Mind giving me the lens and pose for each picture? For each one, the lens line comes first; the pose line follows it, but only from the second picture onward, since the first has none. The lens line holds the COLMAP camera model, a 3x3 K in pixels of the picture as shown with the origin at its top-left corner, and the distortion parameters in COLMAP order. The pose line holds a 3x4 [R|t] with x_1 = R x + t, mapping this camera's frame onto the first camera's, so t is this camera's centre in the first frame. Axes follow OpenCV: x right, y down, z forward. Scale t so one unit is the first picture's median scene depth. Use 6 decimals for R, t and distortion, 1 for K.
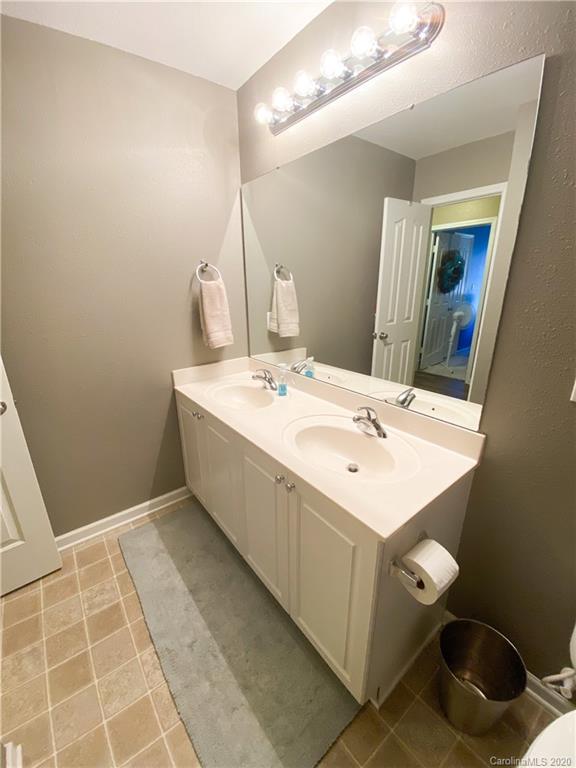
lens RADIAL K [[312.6, 0, 288.0], [0, 312.6, 384.0], [0, 0, 1]] dist [0.029600, -0.026273]
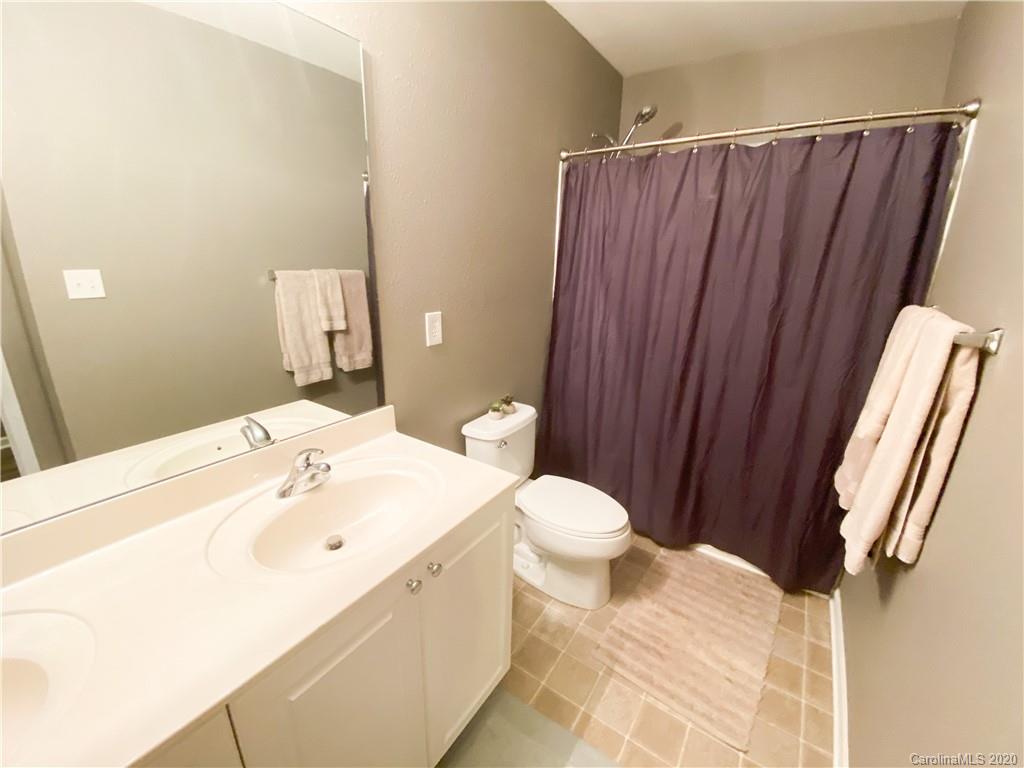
lens RADIAL K [[416.8, 0, 509.6], [0, 416.8, 383.8], [0, 0, 1]] dist [0.029600, -0.026273]
pose [[-0.293696, -0.279990, 0.913974, -0.523395], [0.273695, 0.891479, 0.361048, -0.208620], [-0.915878, 0.356189, -0.185192, 0.627626]]
